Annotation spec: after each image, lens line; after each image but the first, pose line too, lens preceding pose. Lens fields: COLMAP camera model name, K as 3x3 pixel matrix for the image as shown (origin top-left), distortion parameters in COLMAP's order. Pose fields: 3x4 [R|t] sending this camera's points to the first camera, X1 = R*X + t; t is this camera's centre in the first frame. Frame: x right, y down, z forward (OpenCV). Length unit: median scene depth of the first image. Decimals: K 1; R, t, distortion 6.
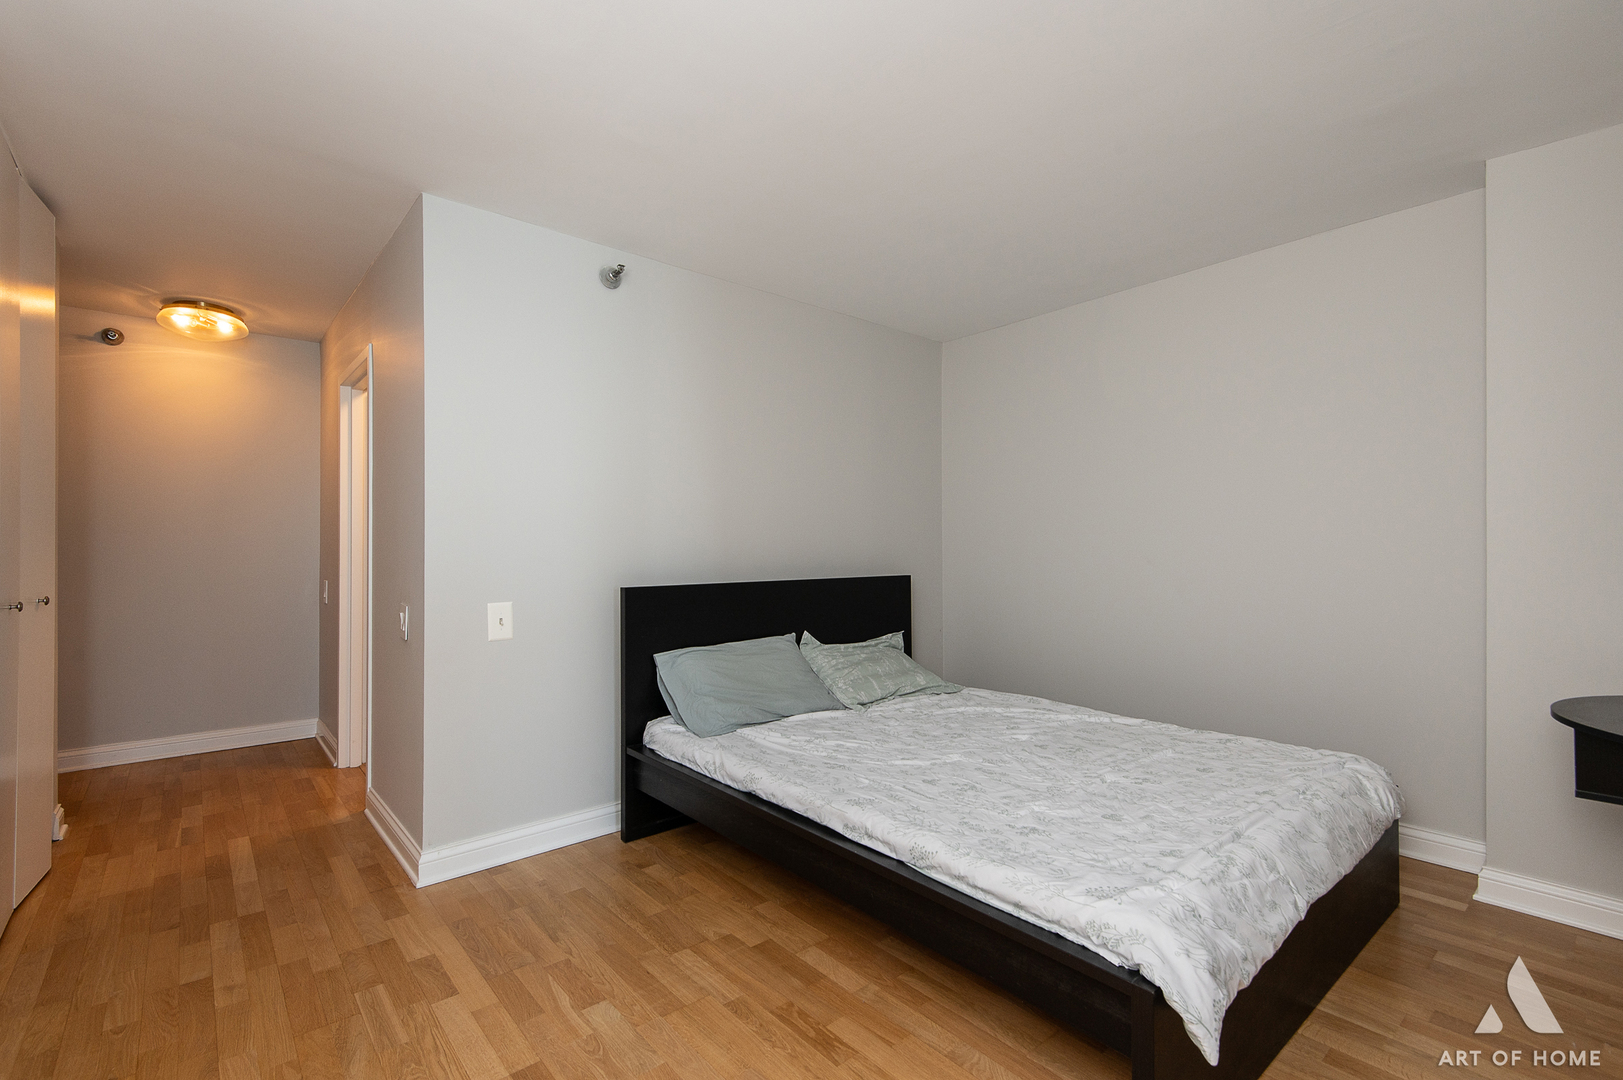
lens RADIAL K [[728.9, 0, 807.2], [0, 728.9, 545.4], [0, 0, 1]] dist [0.028392, -0.015517]
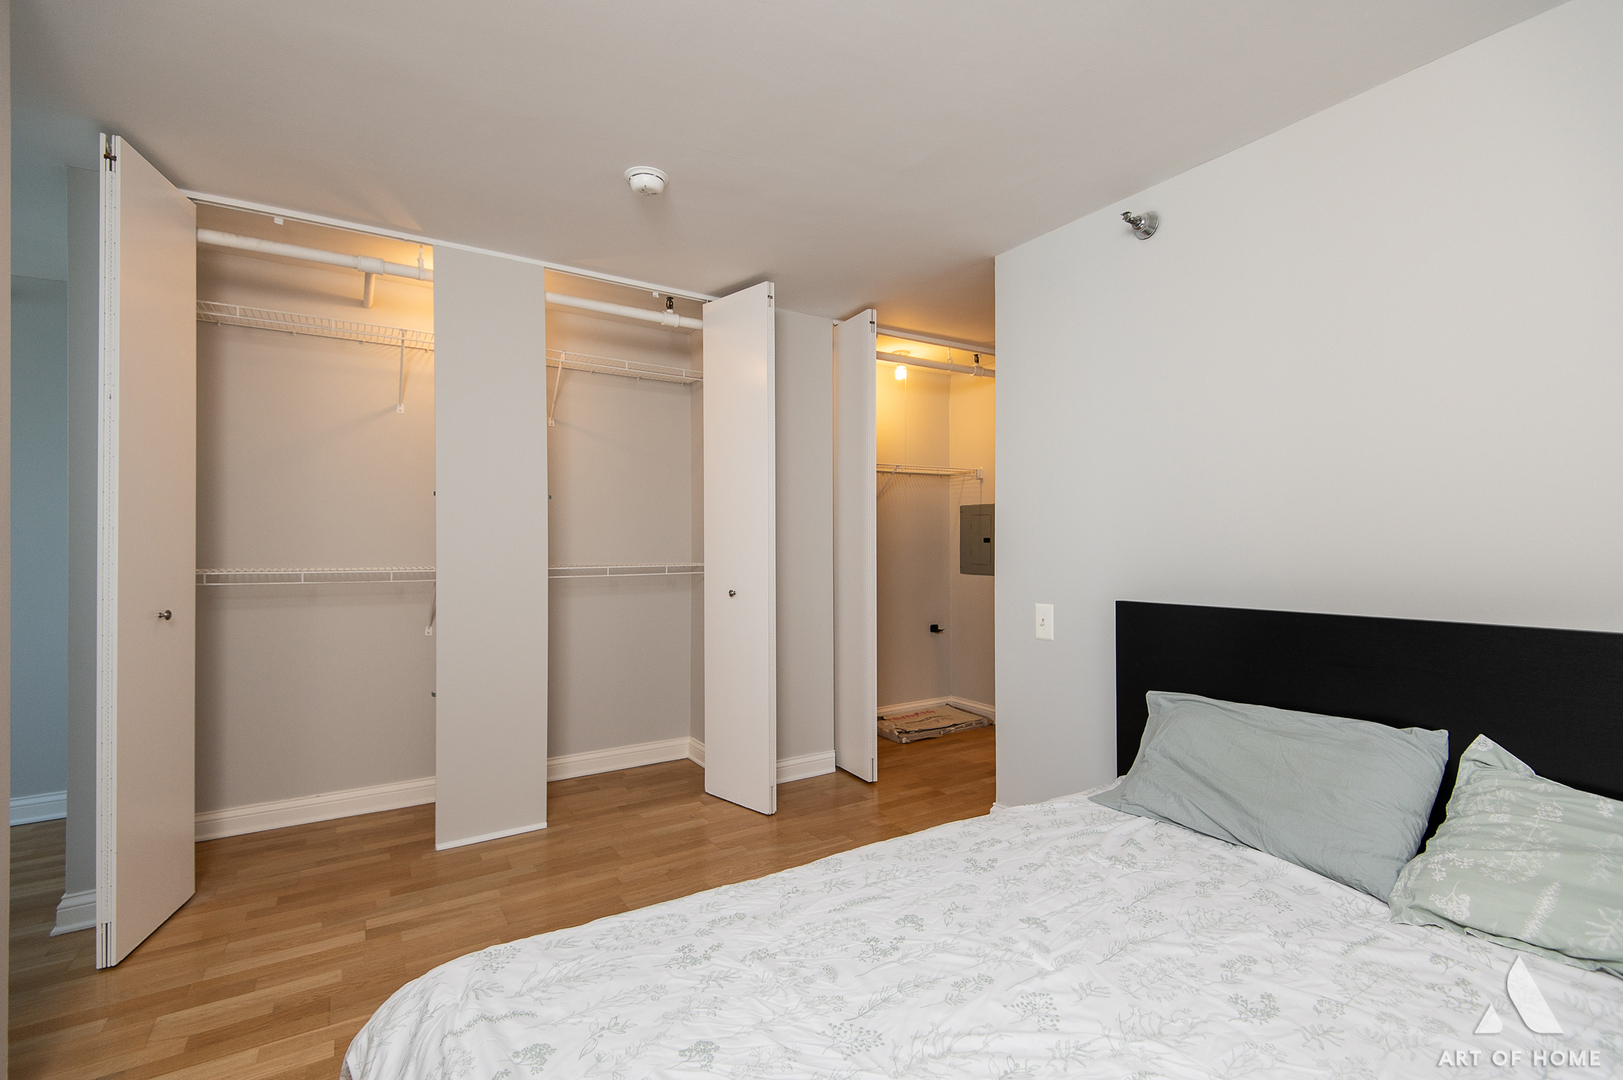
lens RADIAL K [[728.9, 0, 809.3], [0, 728.9, 538.6], [0, 0, 1]] dist [0.028392, -0.015517]
pose [[-0.147987, -0.008331, -0.988954, 0.666961], [0.001506, 0.999961, -0.008649, -0.007205], [0.988988, -0.002770, -0.147969, 0.818284]]
